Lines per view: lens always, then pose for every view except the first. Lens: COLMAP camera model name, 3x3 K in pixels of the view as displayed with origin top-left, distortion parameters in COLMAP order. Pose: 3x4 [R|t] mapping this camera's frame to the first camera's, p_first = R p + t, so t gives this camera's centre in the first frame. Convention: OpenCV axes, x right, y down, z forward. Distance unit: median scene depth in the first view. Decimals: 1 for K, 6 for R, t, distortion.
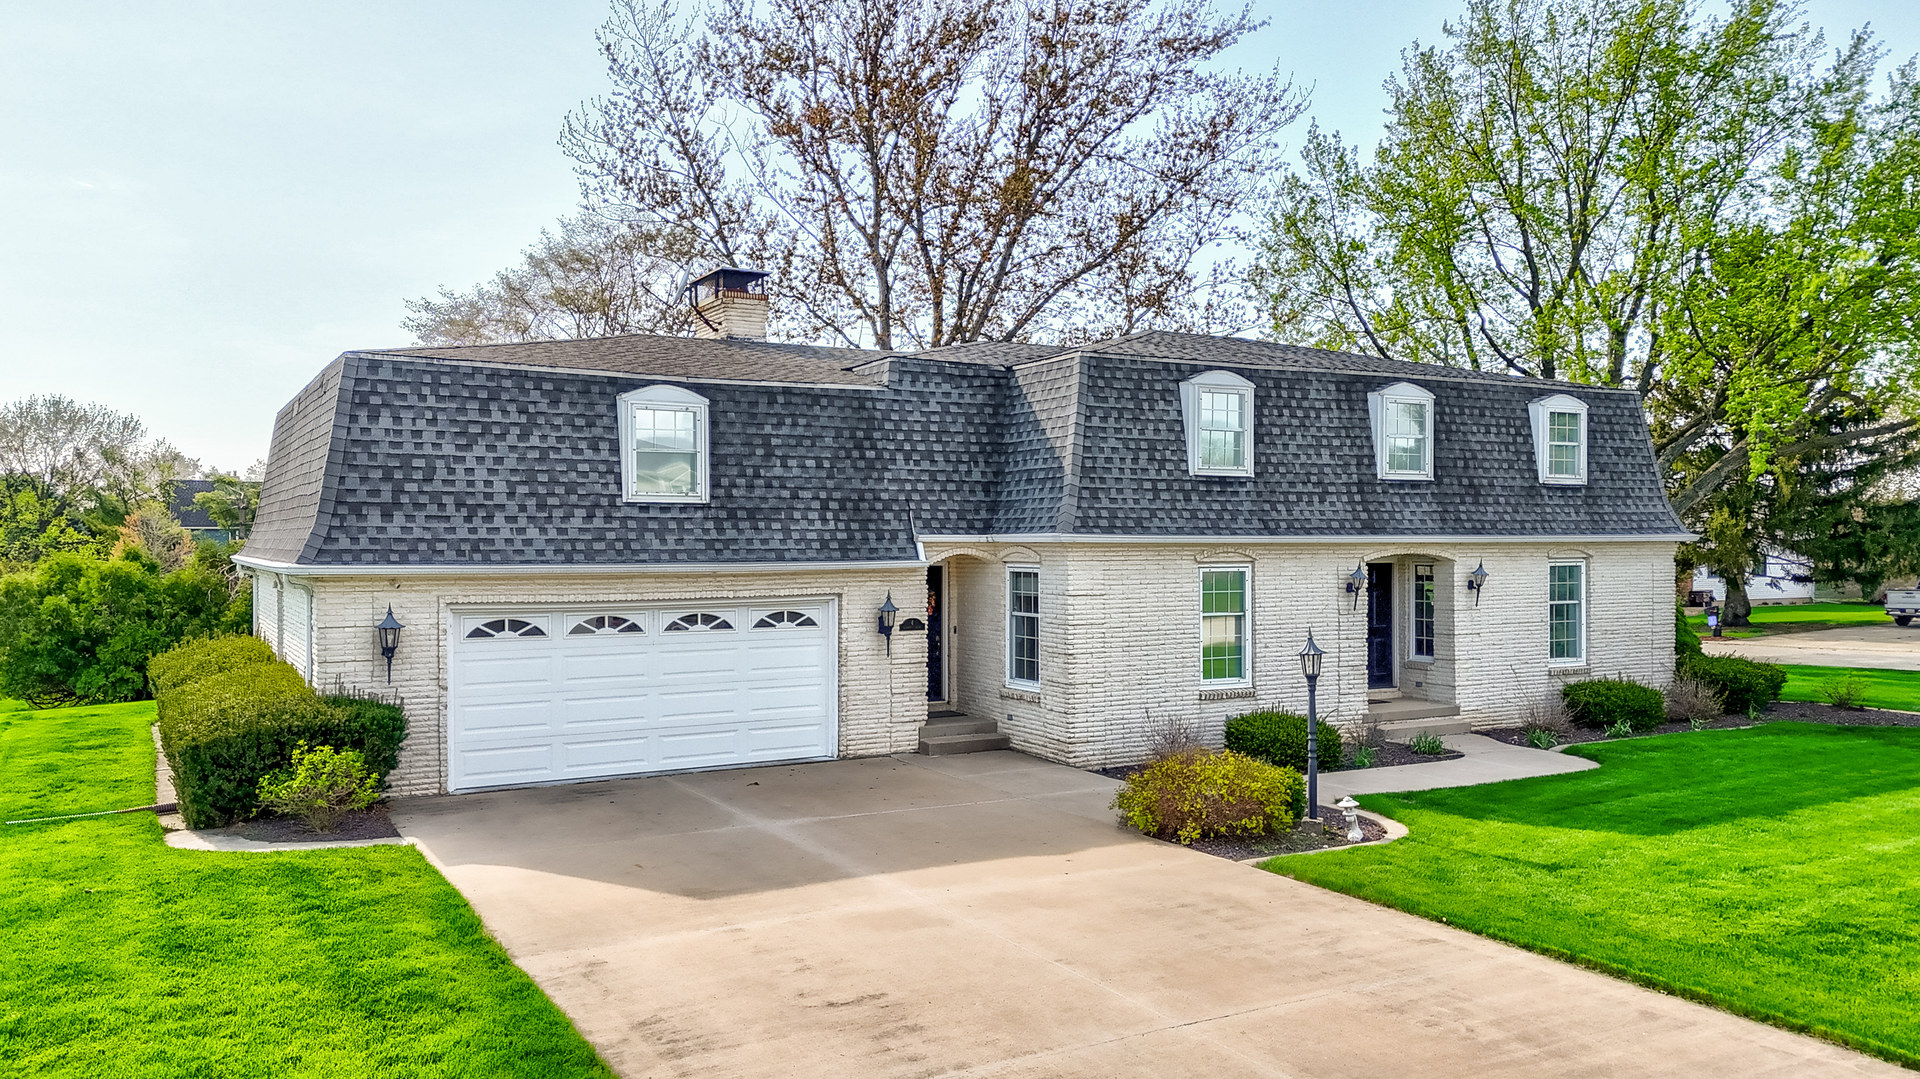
lens RADIAL K [[1350.0, 0, 960.0], [0, 1350.0, 539.5], [0, 0, 1]] dist [0.117896, -0.117455]
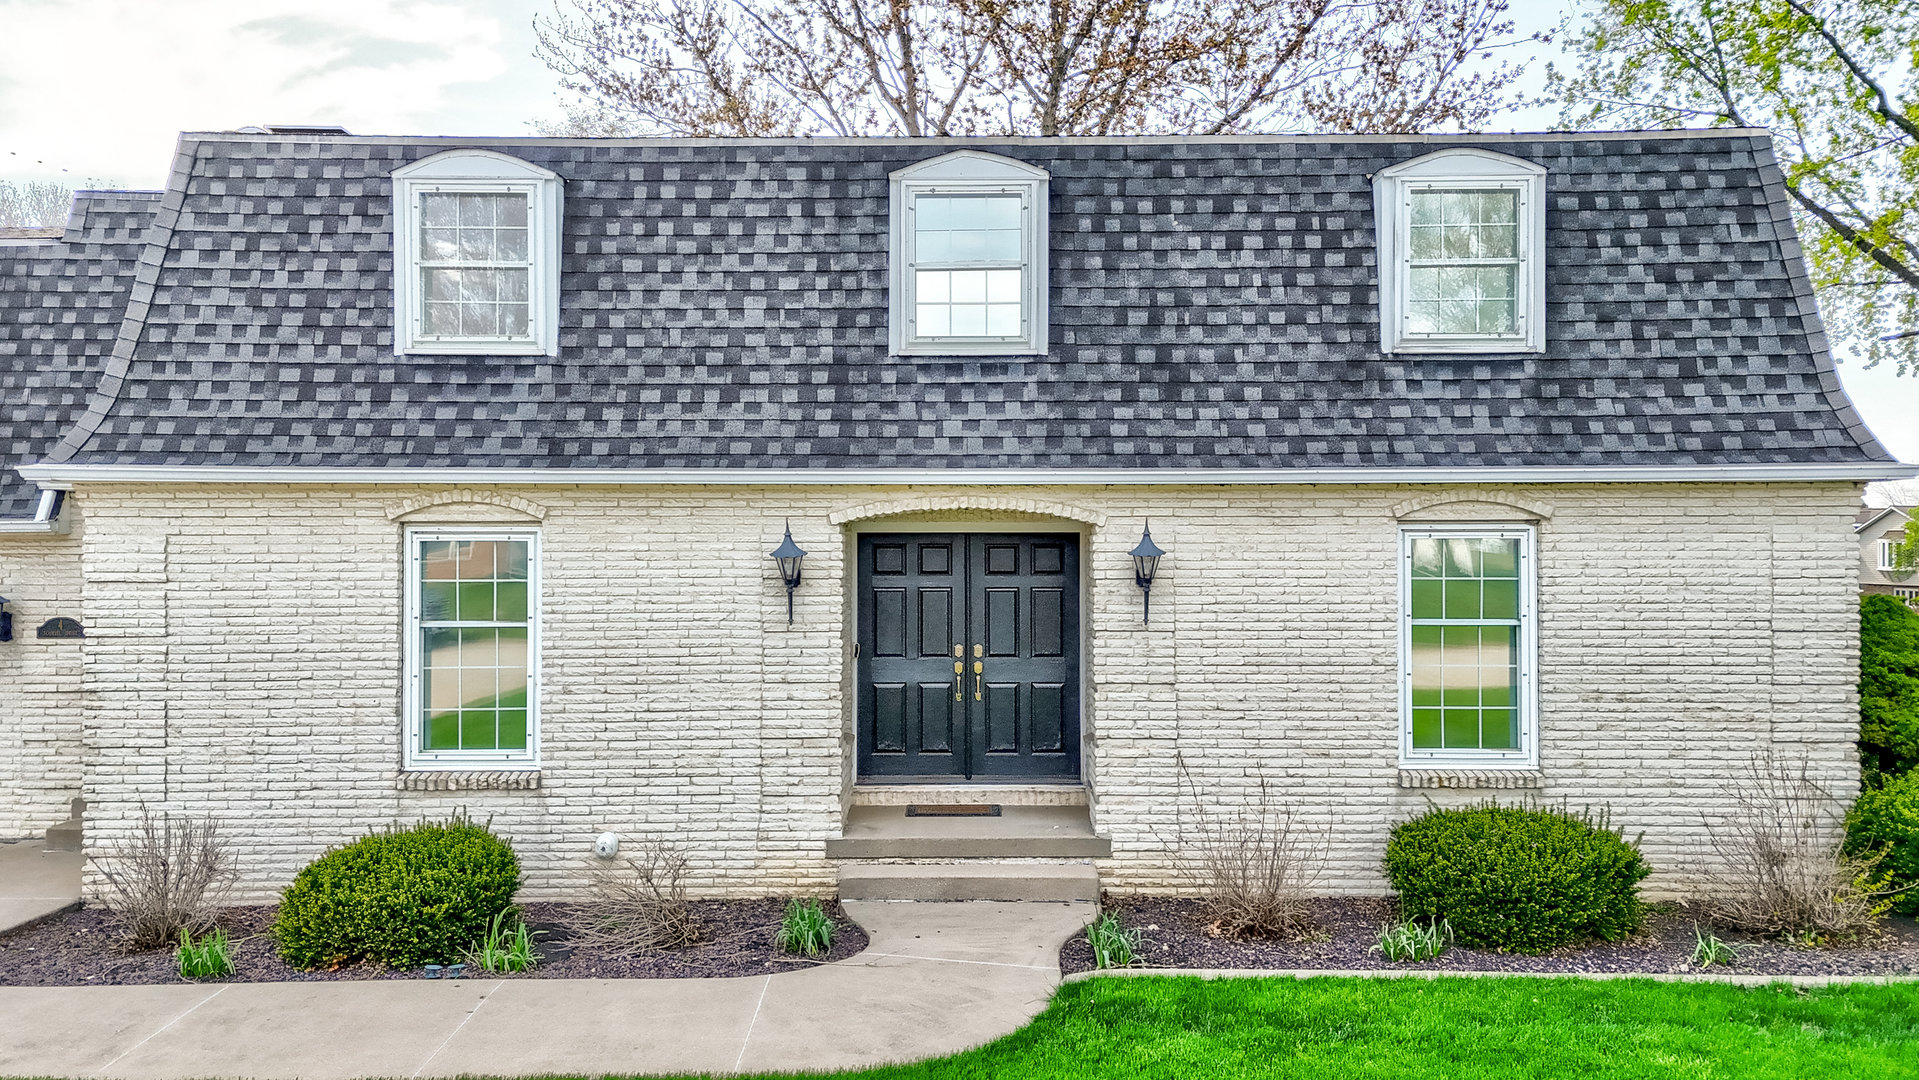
lens RADIAL K [[1442.4, 0, 959.5], [0, 1442.4, 540.0], [0, 0, 1]] dist [0.129615, -0.150231]
pose [[0.871196, -0.000347, -0.490936, 0.640090], [-0.001179, 0.999995, -0.002800, 0.025239], [0.490935, 0.003018, 0.871191, 0.621122]]
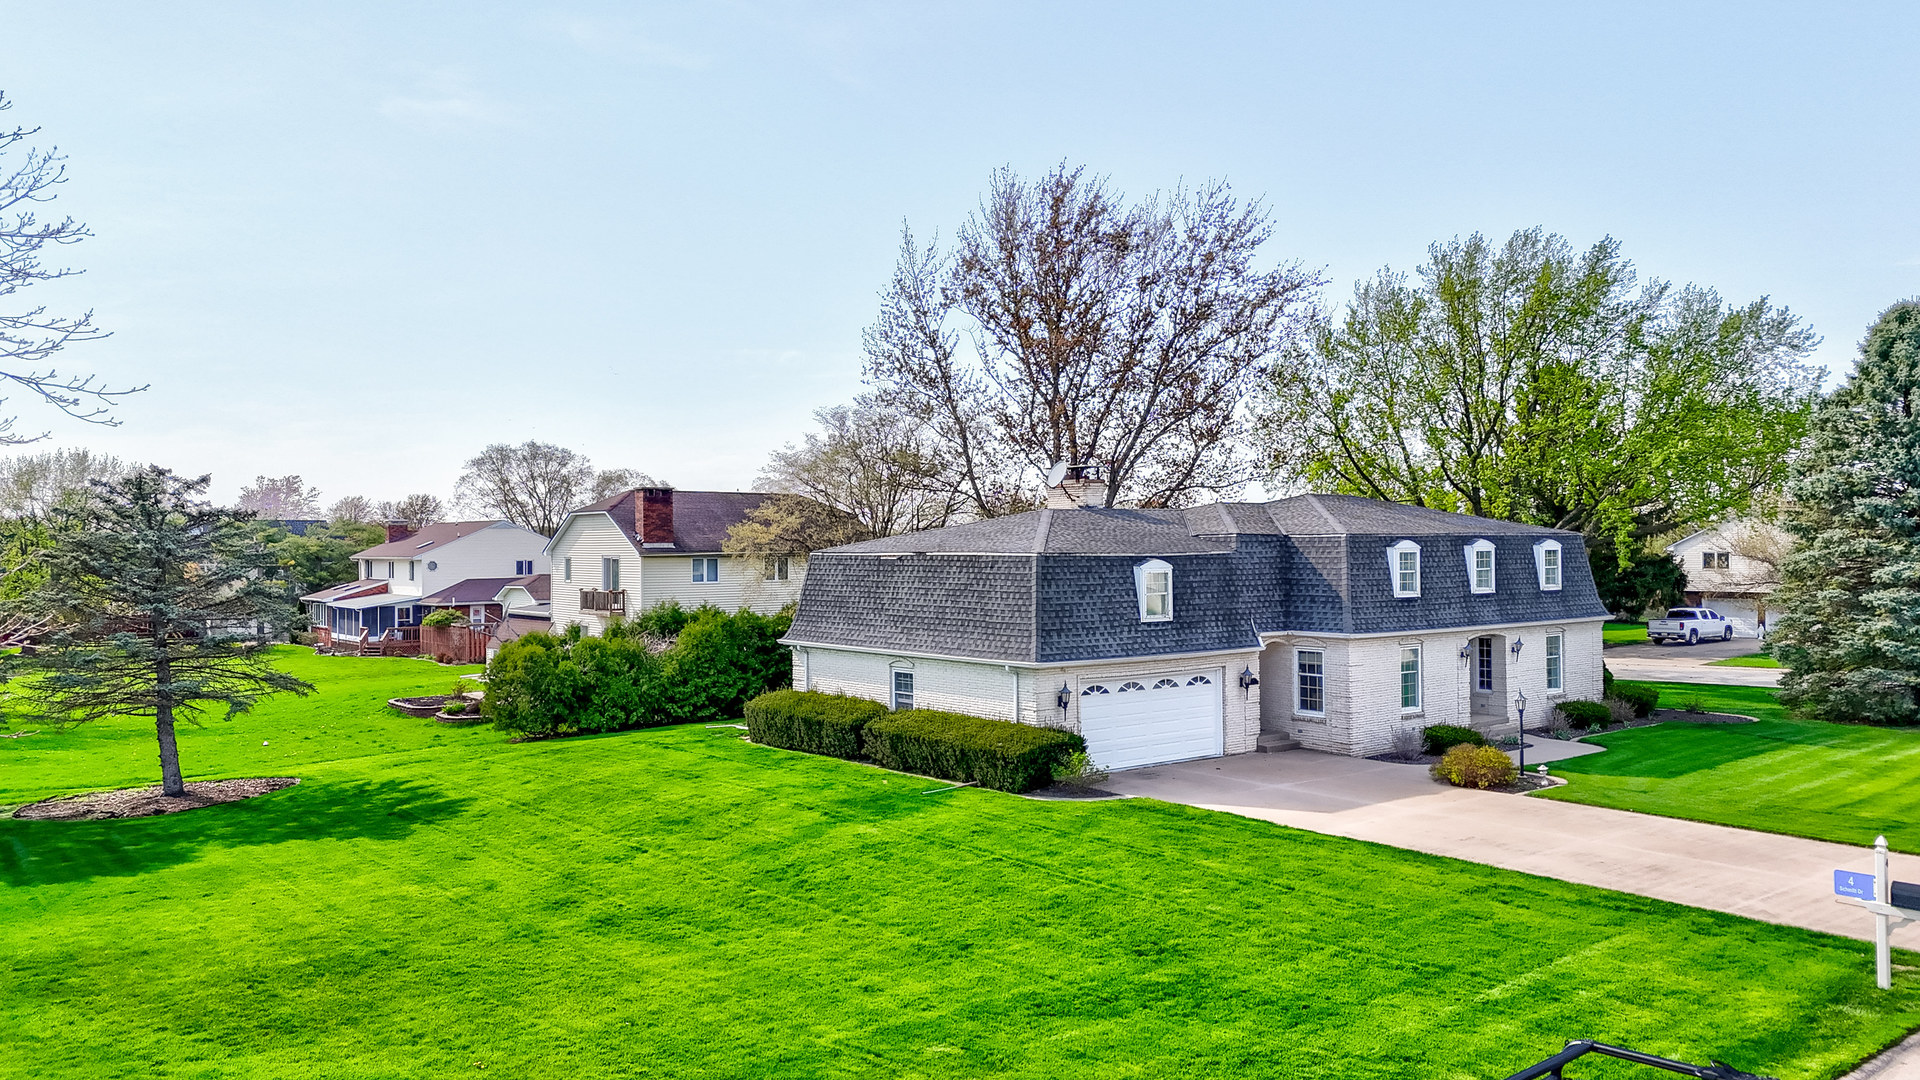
lens RADIAL K [[1305.4, 0, 960.0], [0, 1305.4, 540.0], [0, 0, 1]] dist [0.081503, -0.104198]
pose [[0.988540, -0.003354, 0.150923, -0.695169], [0.004165, 0.999979, -0.005054, -0.120857], [-0.150903, 0.005624, 0.988533, -0.694407]]
